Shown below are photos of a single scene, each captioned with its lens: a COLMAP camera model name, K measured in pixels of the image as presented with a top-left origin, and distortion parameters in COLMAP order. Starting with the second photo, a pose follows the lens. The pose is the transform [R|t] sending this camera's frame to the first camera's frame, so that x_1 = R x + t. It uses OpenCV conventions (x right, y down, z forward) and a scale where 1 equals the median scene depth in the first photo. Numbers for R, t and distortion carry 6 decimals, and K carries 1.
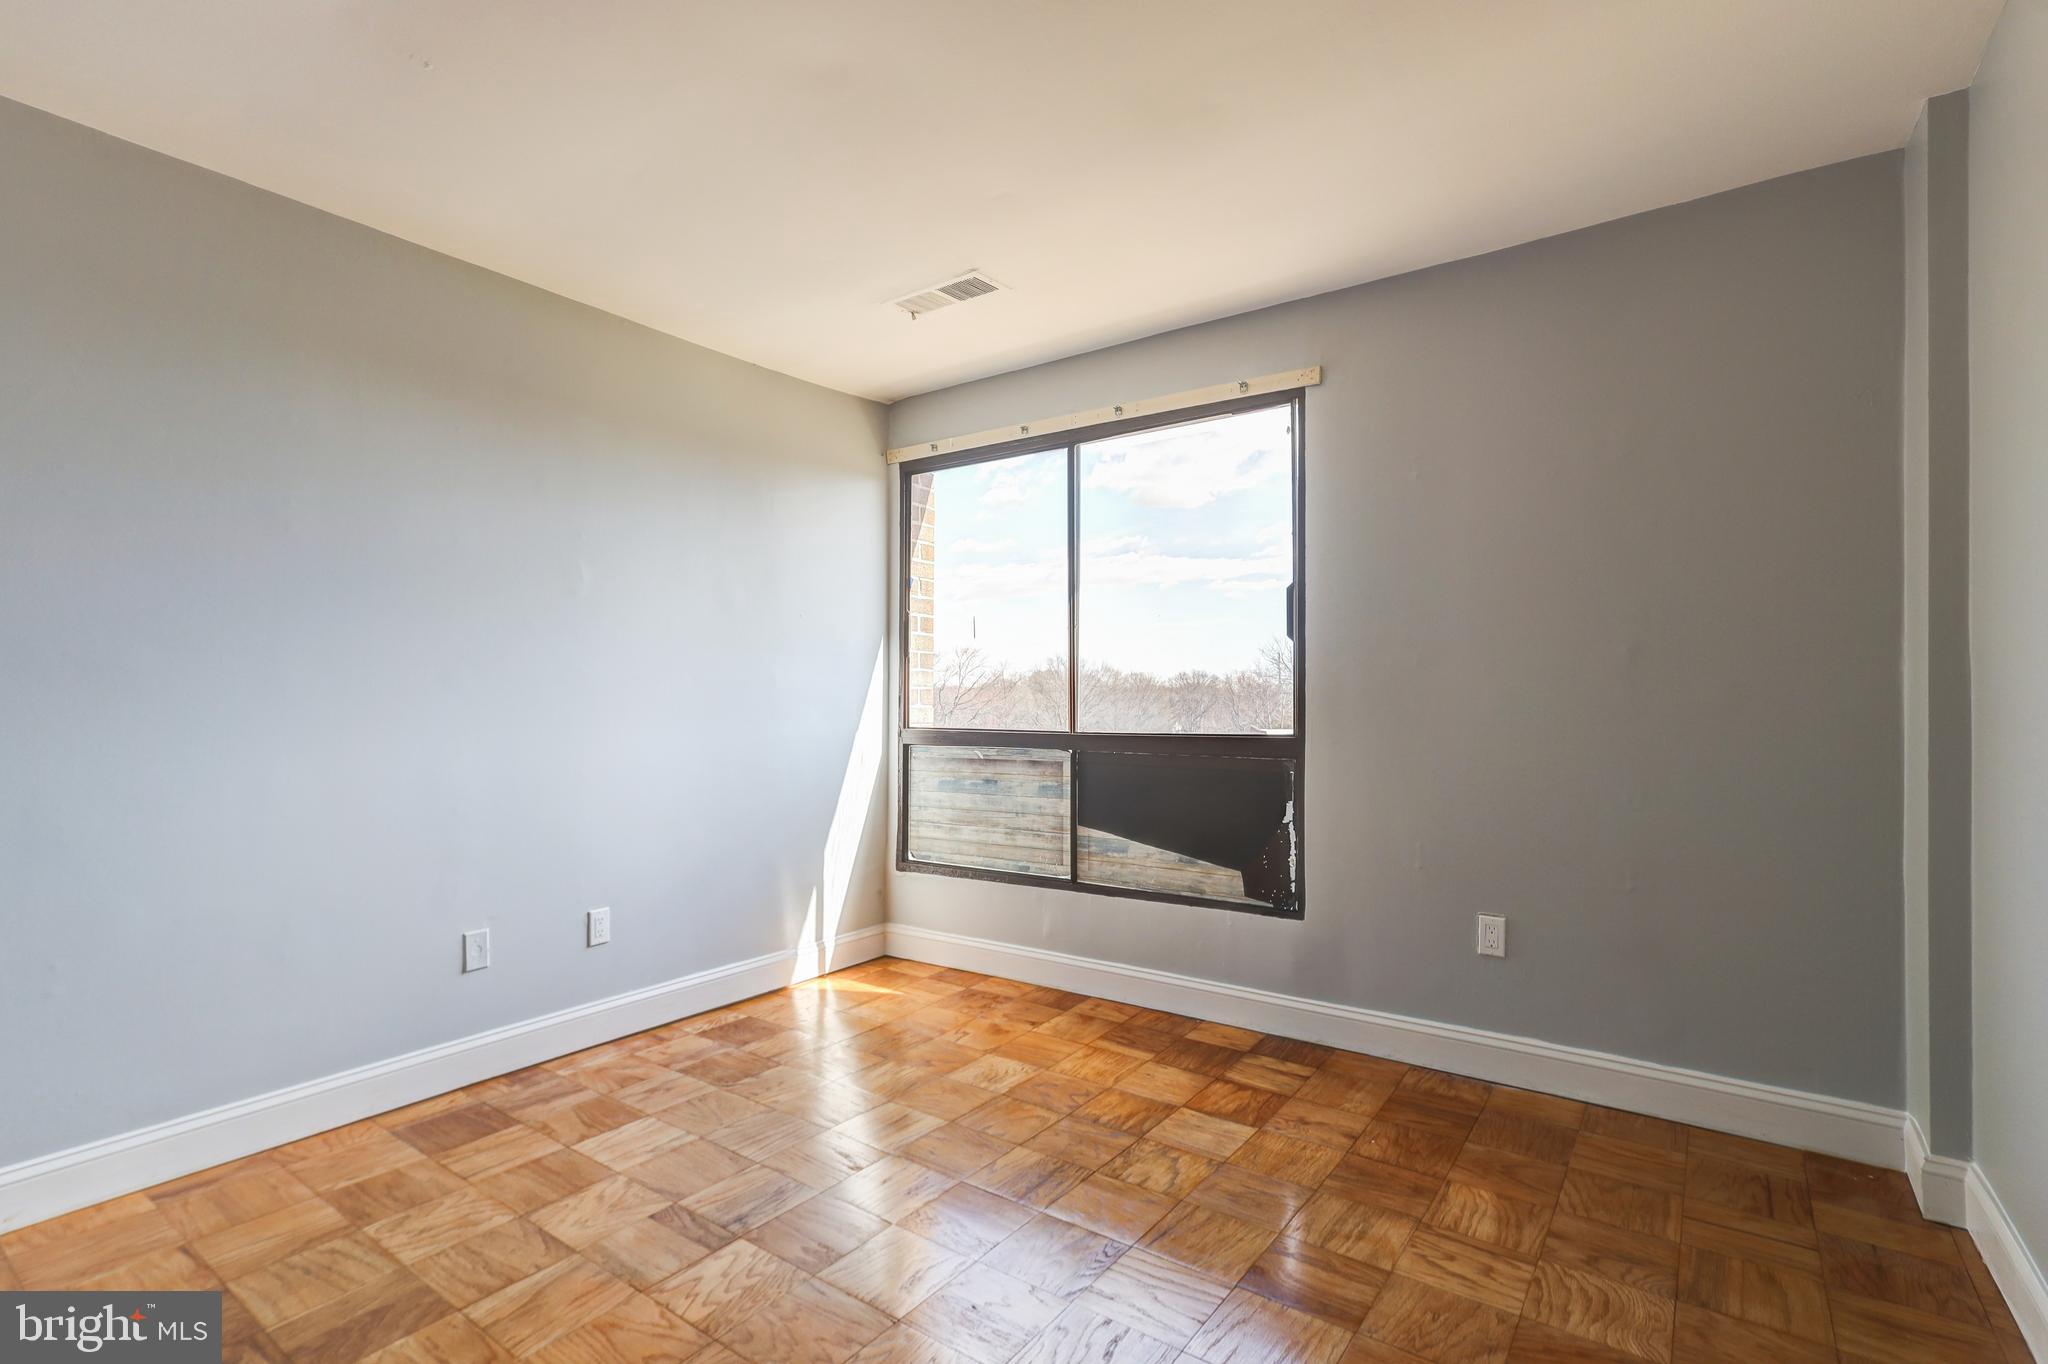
lens RADIAL K [[956.6, 0, 1015.5], [0, 956.6, 684.9], [0, 0, 1]] dist [0.007314, 0.001954]
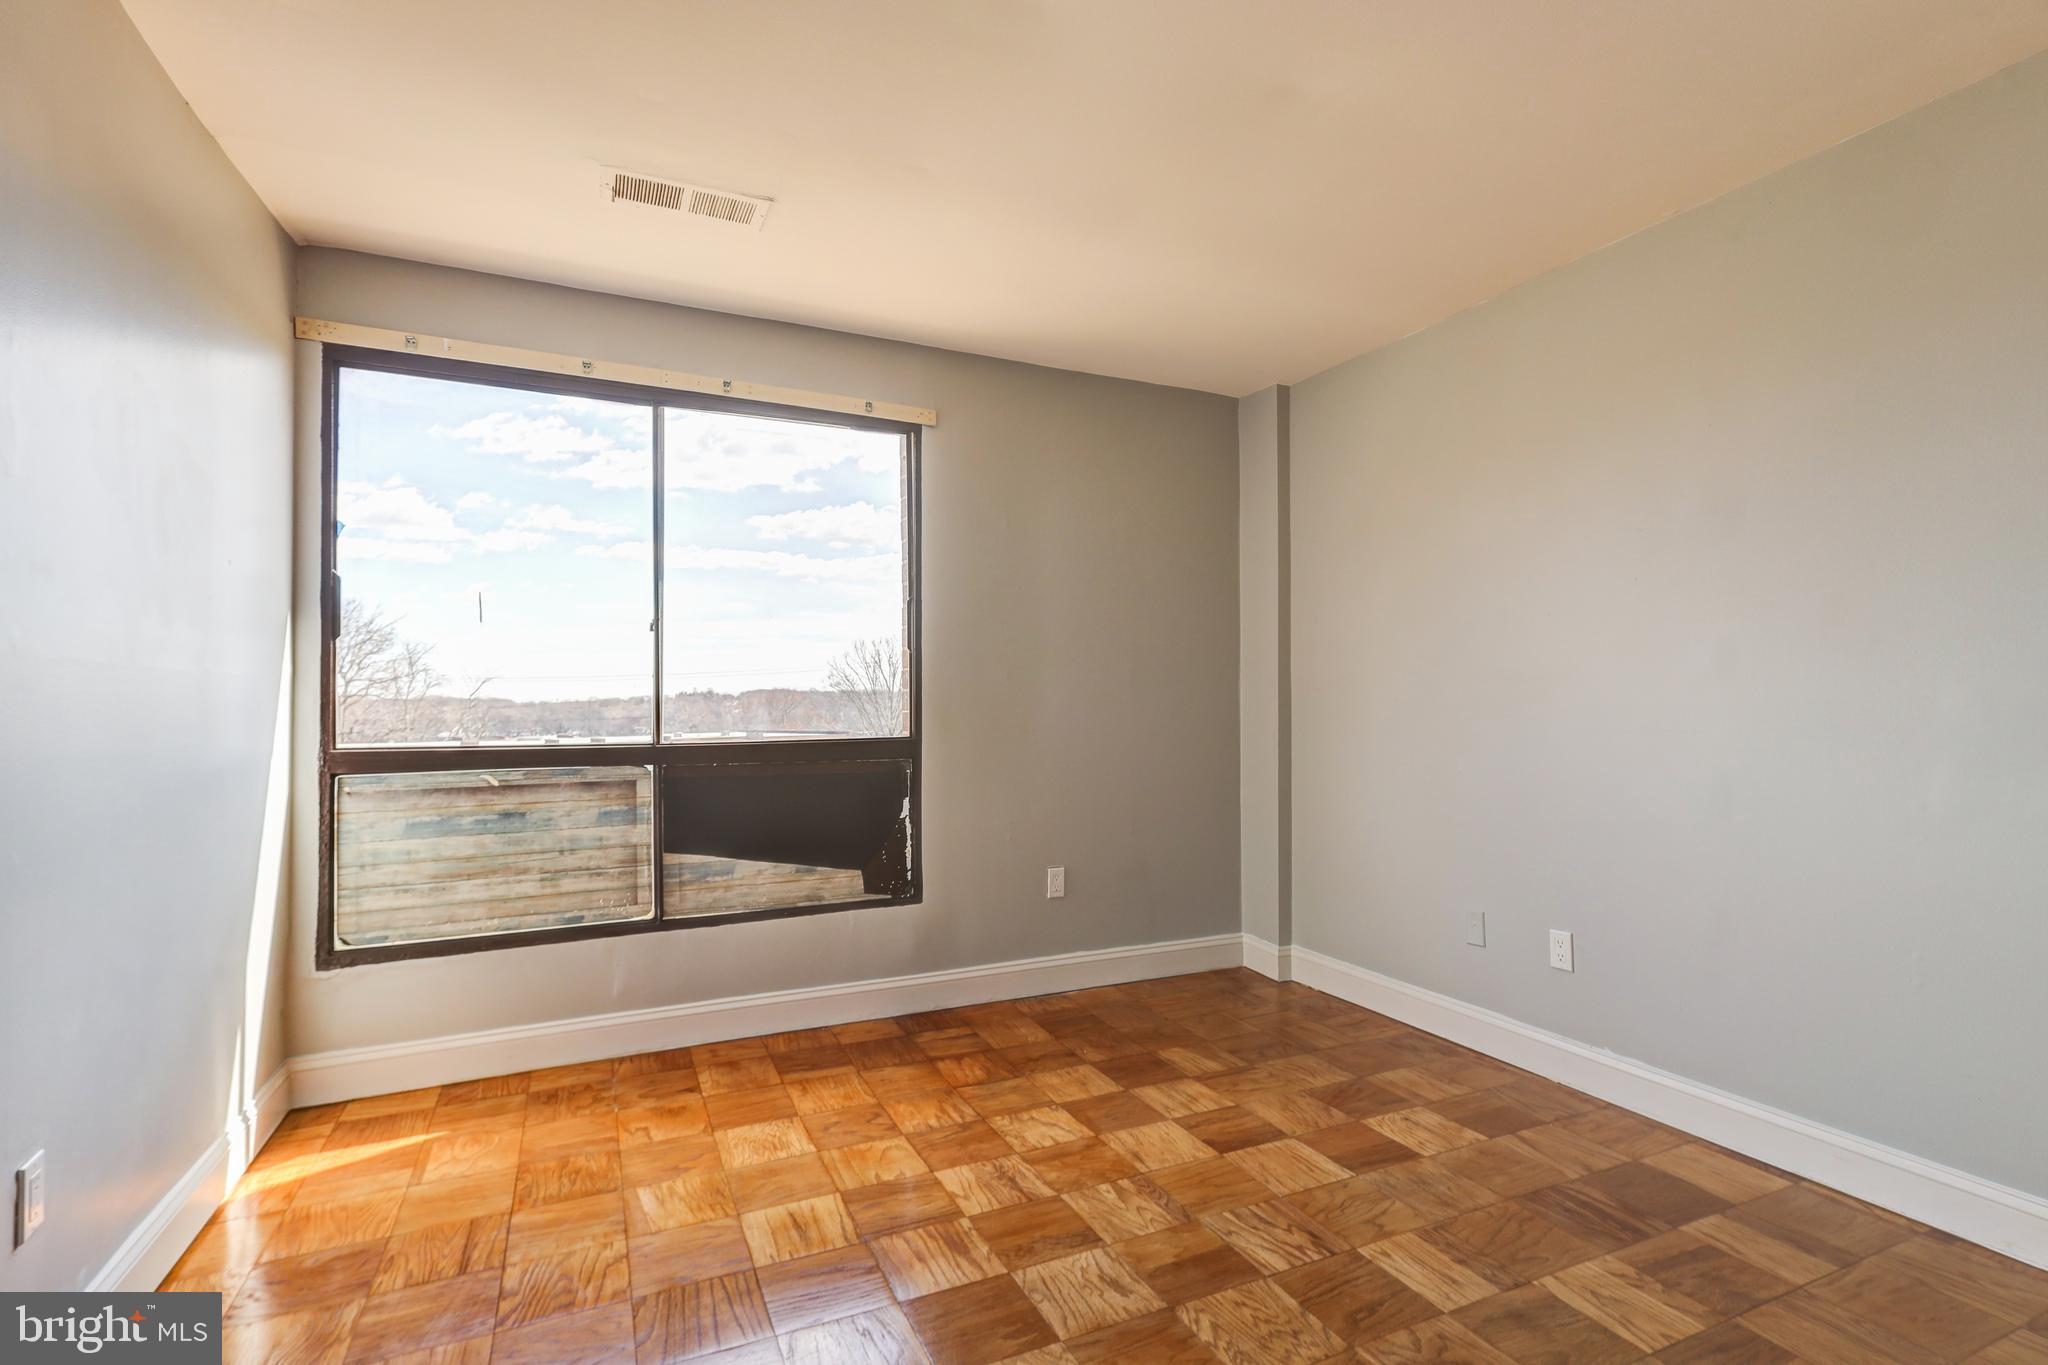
lens RADIAL K [[956.6, 0, 1021.4], [0, 956.6, 687.6], [0, 0, 1]] dist [0.007314, 0.001954]
pose [[0.486092, 0.016174, 0.873758, -0.551428], [-0.010065, 0.999866, -0.012908, 0.007745], [-0.873850, -0.002520, 0.486190, 0.320863]]
